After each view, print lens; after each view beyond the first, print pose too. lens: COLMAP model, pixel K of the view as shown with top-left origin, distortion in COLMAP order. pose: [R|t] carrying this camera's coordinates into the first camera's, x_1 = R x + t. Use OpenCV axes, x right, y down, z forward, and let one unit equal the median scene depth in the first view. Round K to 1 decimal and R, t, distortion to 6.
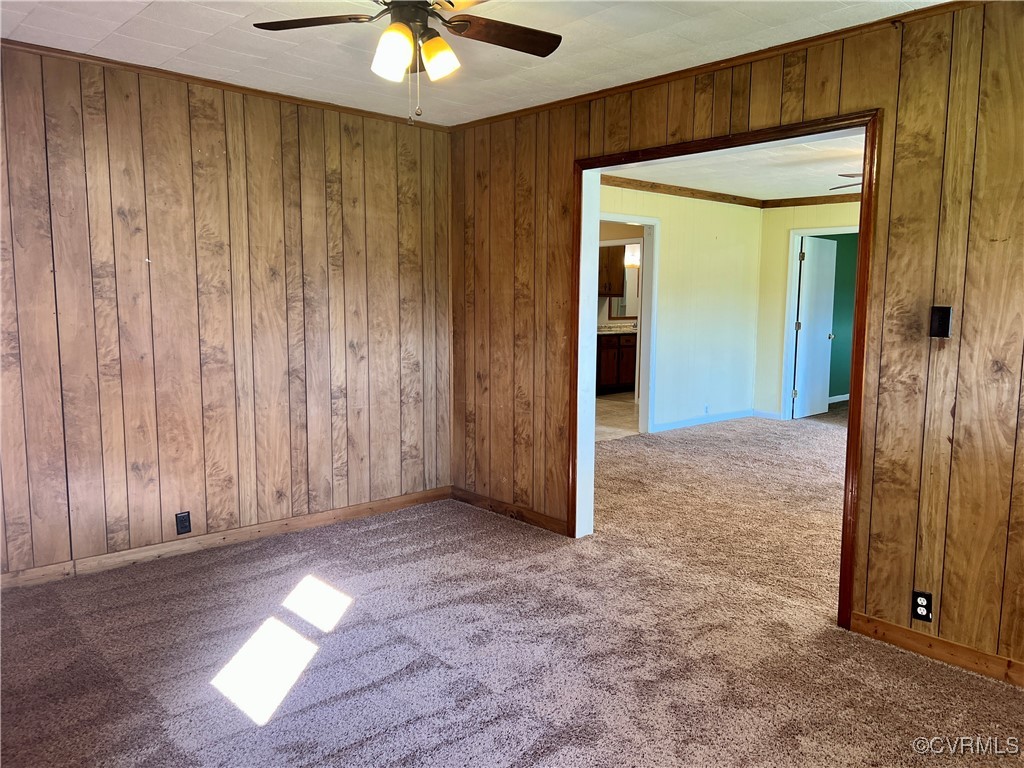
lens RADIAL K [[772.0, 0, 518.0], [0, 772.0, 384.4], [0, 0, 1]] dist [0.076590, -0.097881]
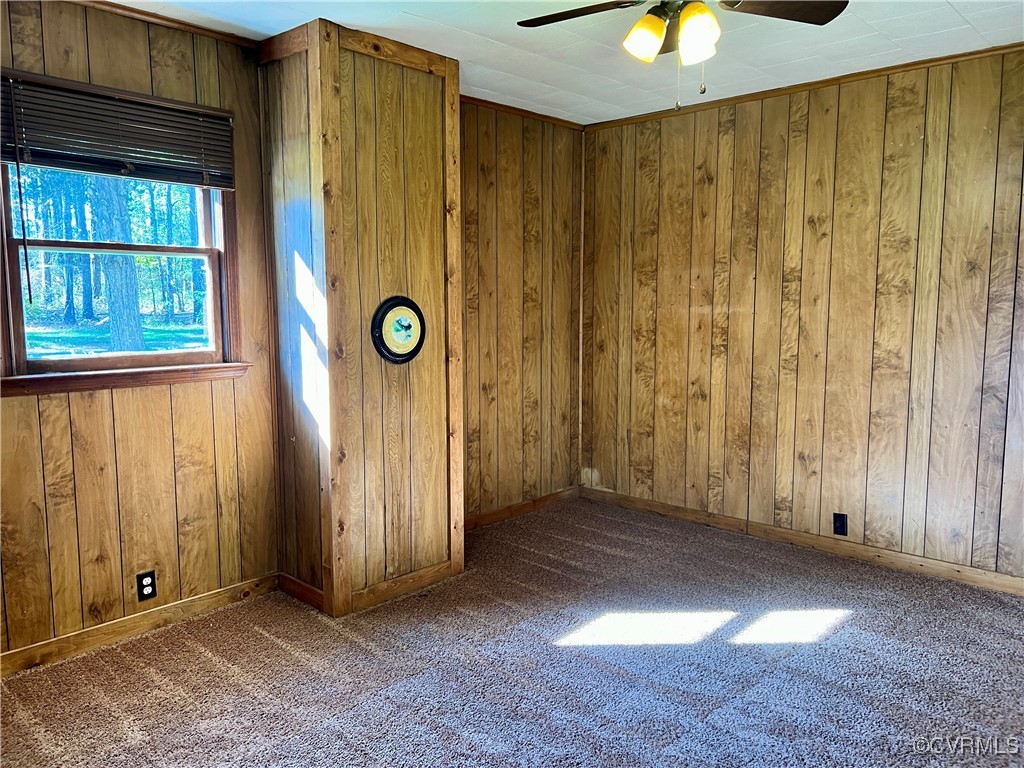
lens RADIAL K [[772.0, 0, 518.0], [0, 772.0, 384.4], [0, 0, 1]] dist [0.076590, -0.097881]
pose [[0.090277, 0.097080, -0.991174, 0.512451], [-0.107555, 0.990367, 0.087205, -0.042926], [0.990092, 0.098733, 0.099849, 0.478373]]
